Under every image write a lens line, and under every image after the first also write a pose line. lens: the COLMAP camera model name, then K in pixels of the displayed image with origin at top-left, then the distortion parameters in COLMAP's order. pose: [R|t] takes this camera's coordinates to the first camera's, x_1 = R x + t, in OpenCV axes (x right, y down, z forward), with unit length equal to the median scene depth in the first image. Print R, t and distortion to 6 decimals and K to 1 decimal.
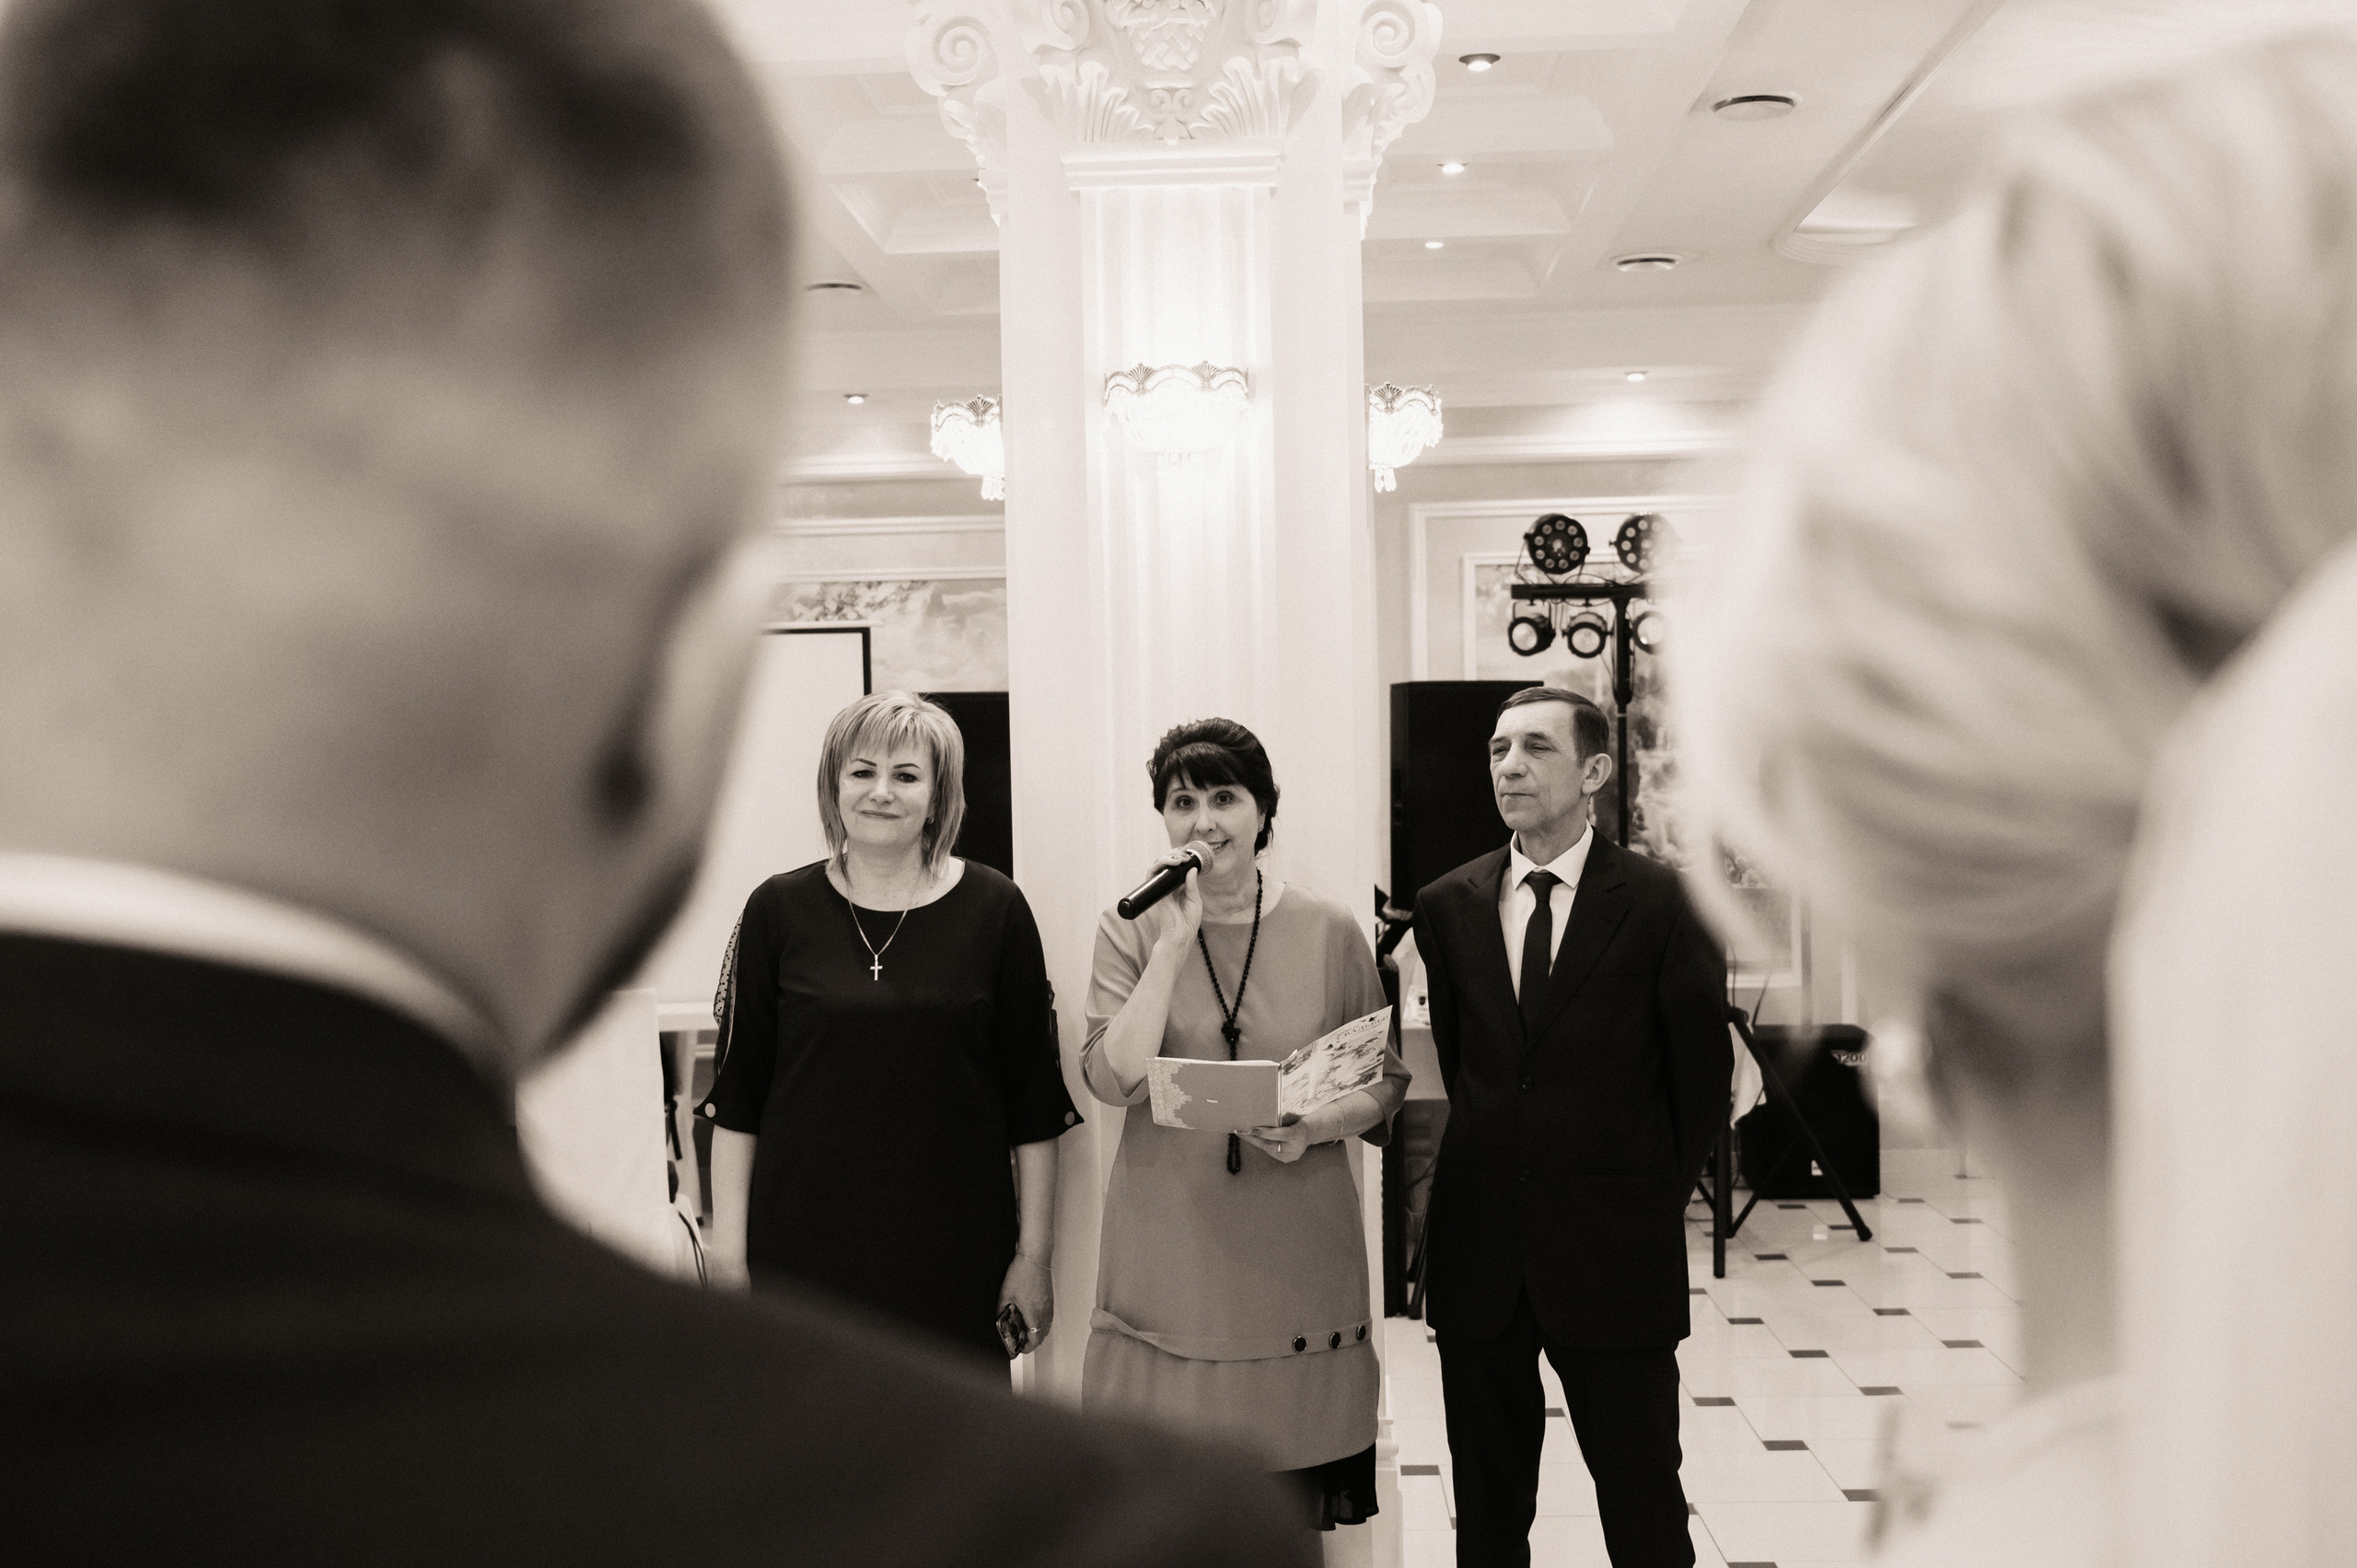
lens RADIAL K [[2730.7, 0, 1186.1], [0, 2730.7, 771.1], [0, 0, 1]] dist [0.012317, 0.010298]
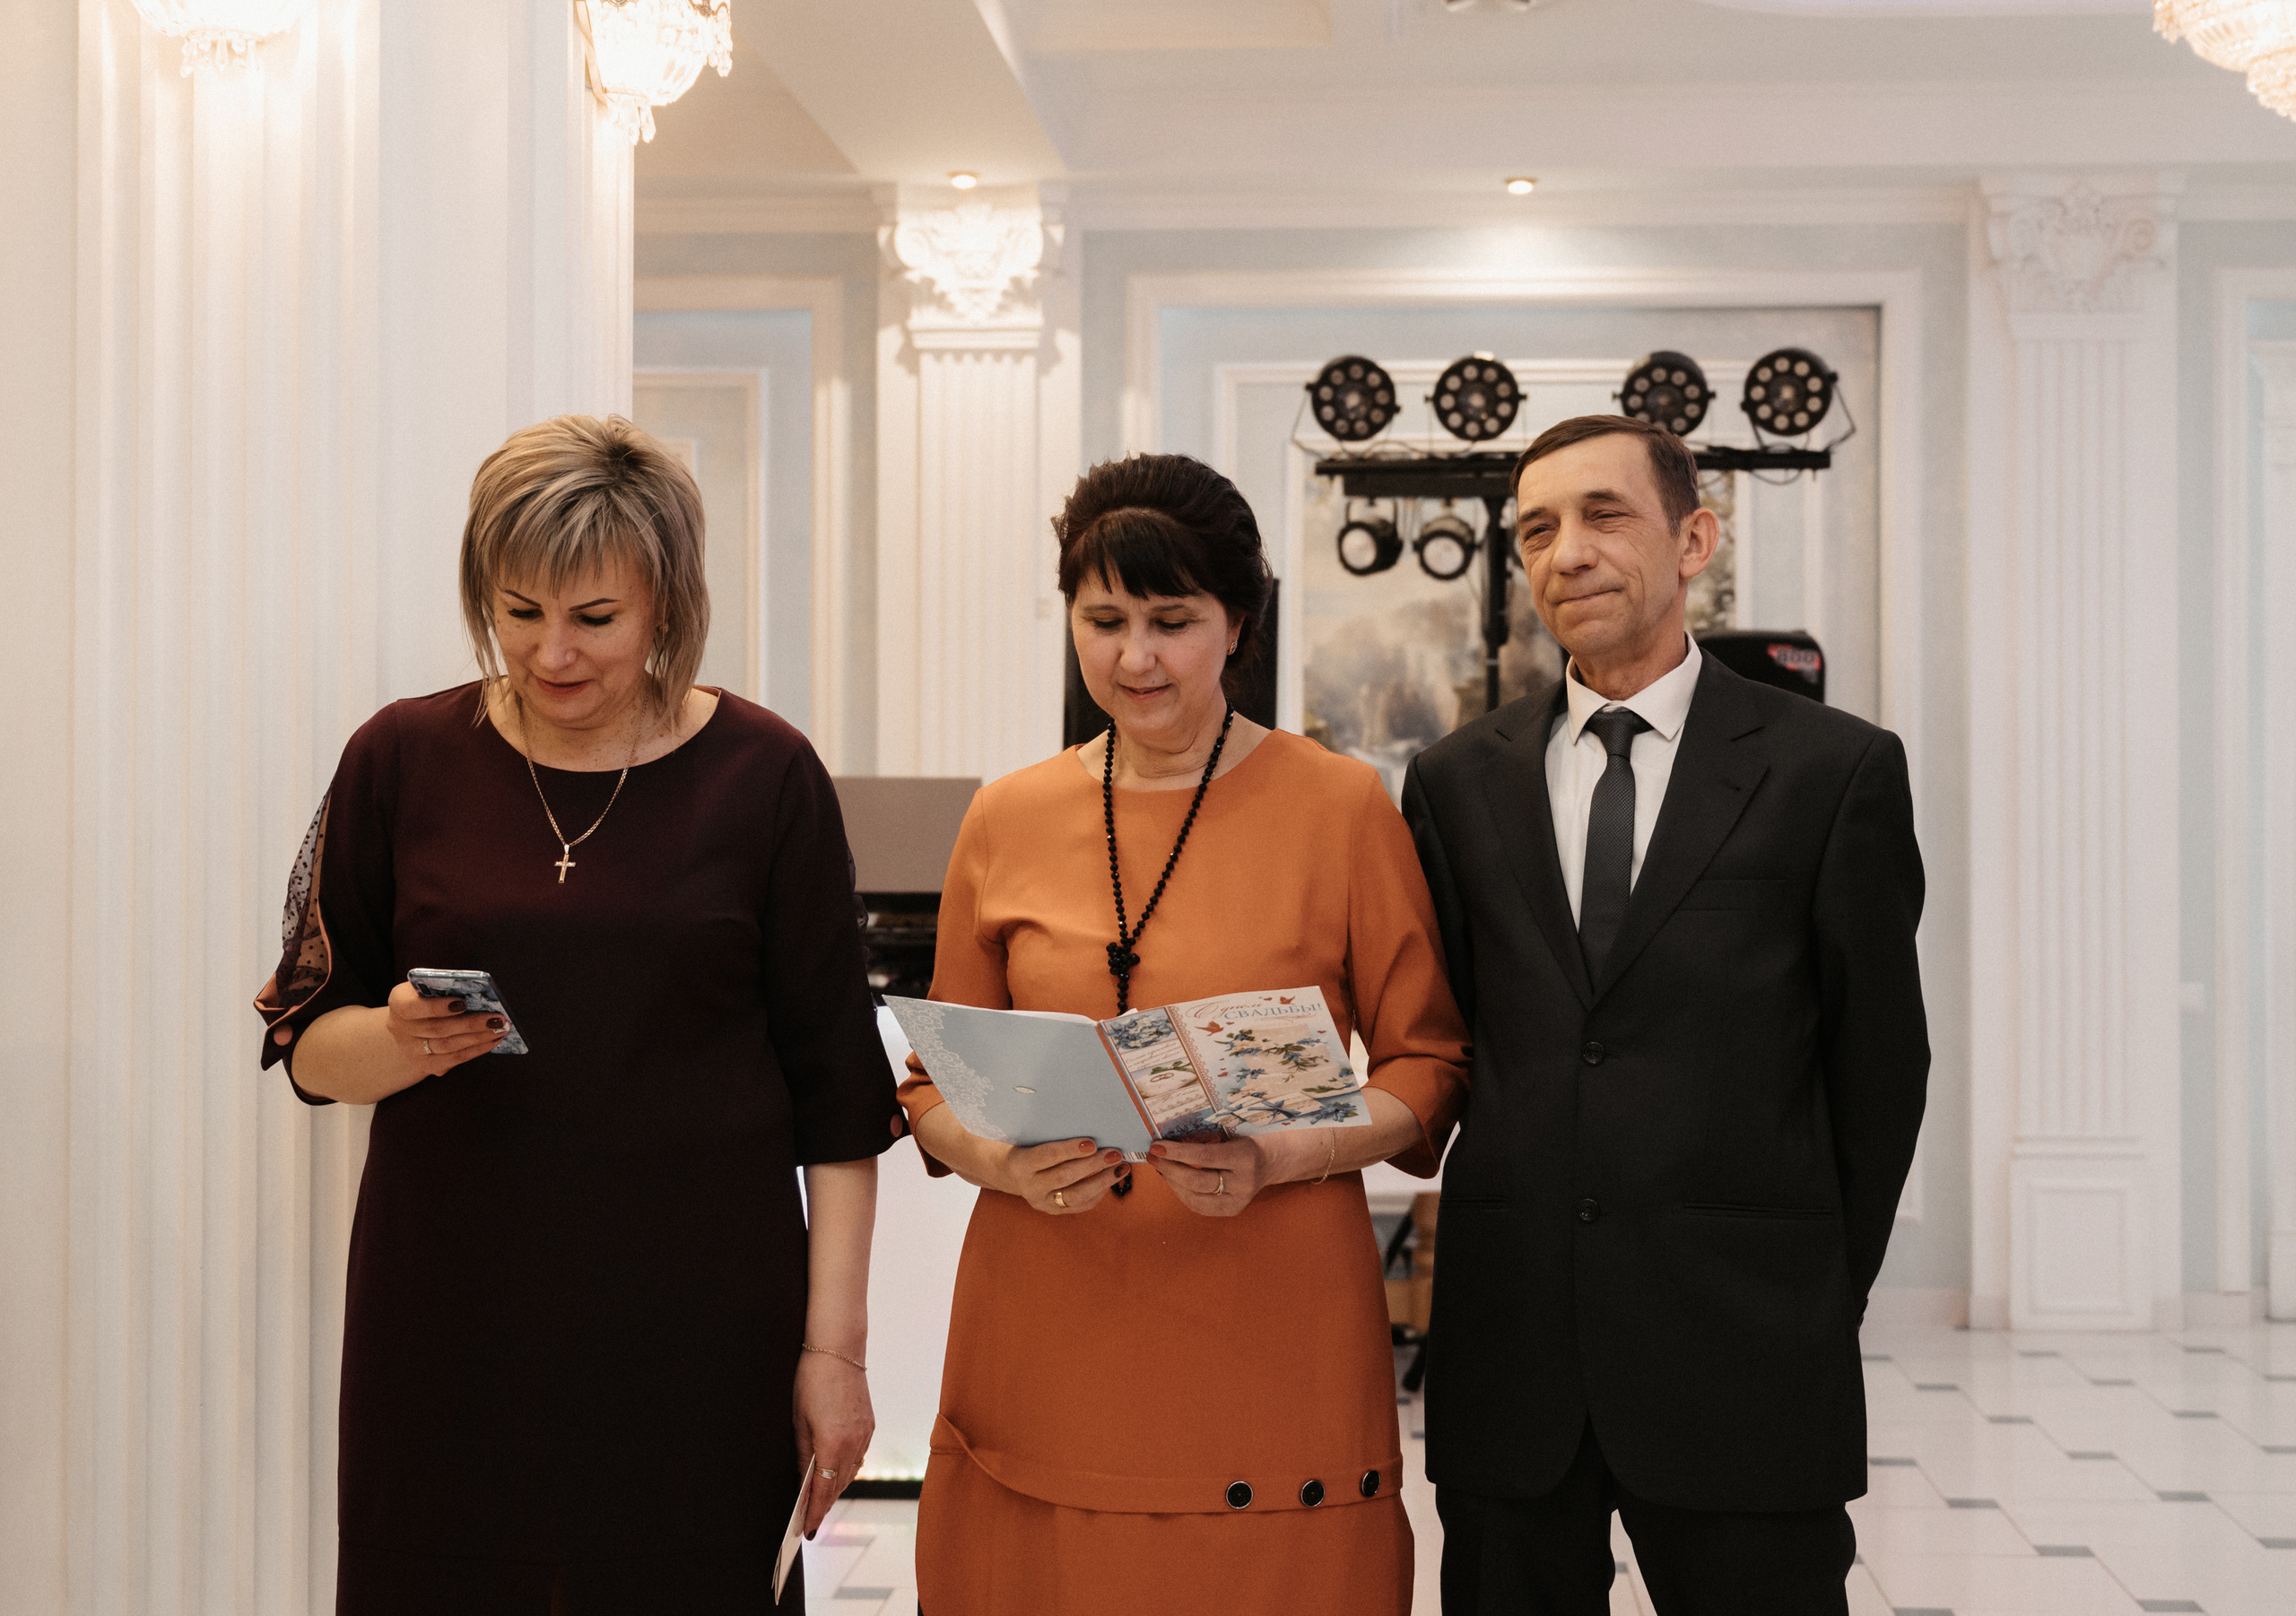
lens RADIAL K [[3266.9, 0, 1253.3], [0, 3266.9, 697.8], [0, 0, 1]] dist [0.214014, 0.009950]
pose [[0.999669, 0.024854, 0.006679, 0.106546], [-0.024626, 0.999175, -0.032299, 0.021611], [-0.007476, 0.032124, 0.999456, 0.160761]]
